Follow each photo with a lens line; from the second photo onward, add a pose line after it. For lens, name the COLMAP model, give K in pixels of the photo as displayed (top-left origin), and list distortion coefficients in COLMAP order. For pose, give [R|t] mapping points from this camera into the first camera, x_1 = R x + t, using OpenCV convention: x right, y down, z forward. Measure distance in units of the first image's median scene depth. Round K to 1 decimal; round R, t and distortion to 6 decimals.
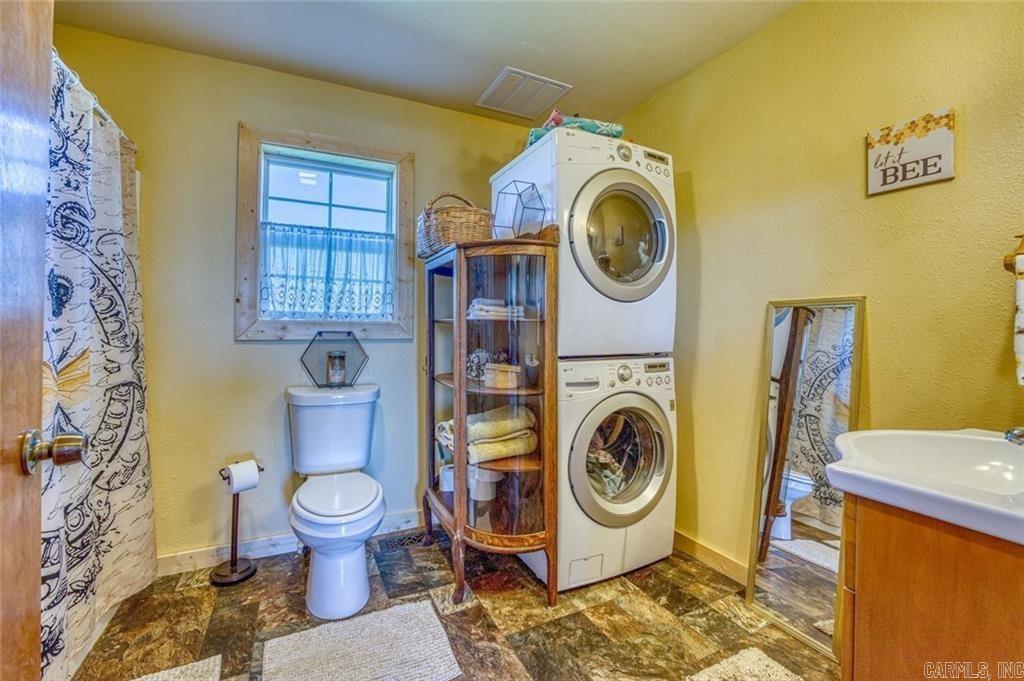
lens RADIAL K [[416.4, 0, 507.8], [0, 416.4, 335.8], [0, 0, 1]] dist [-0.027960, 0.000906]
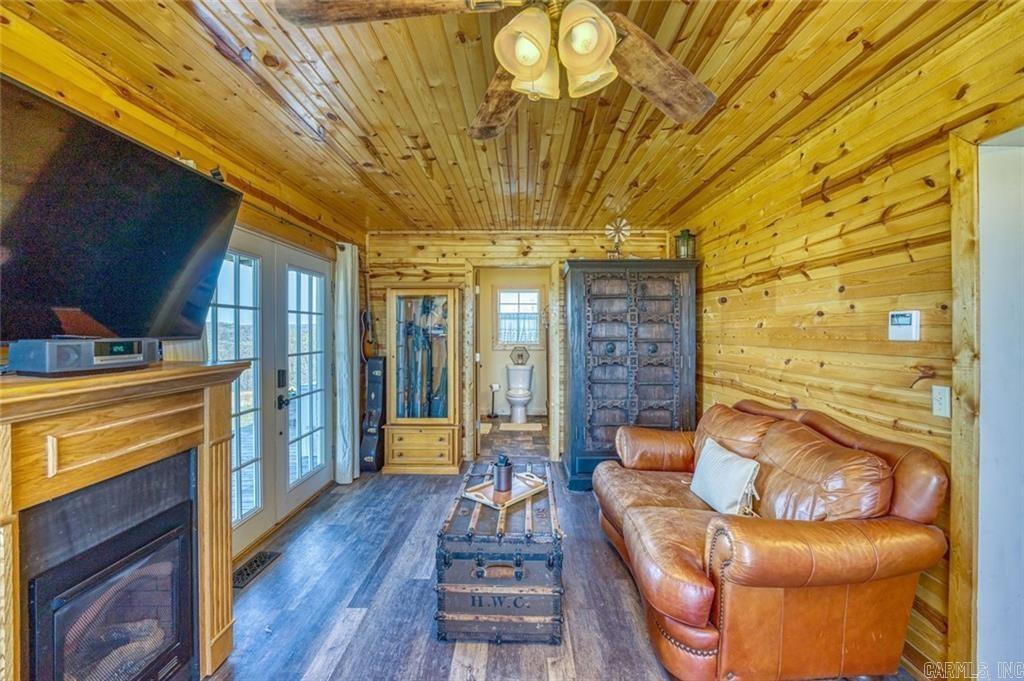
lens RADIAL K [[416.4, 0, 511.5], [0, 416.4, 331.9], [0, 0, 1]] dist [-0.027960, 0.000906]
pose [[0.885032, -0.007662, -0.465468, 0.972254], [0.008203, 0.999966, -0.000864, -0.119918], [0.465458, -0.003053, 0.885064, -1.775718]]
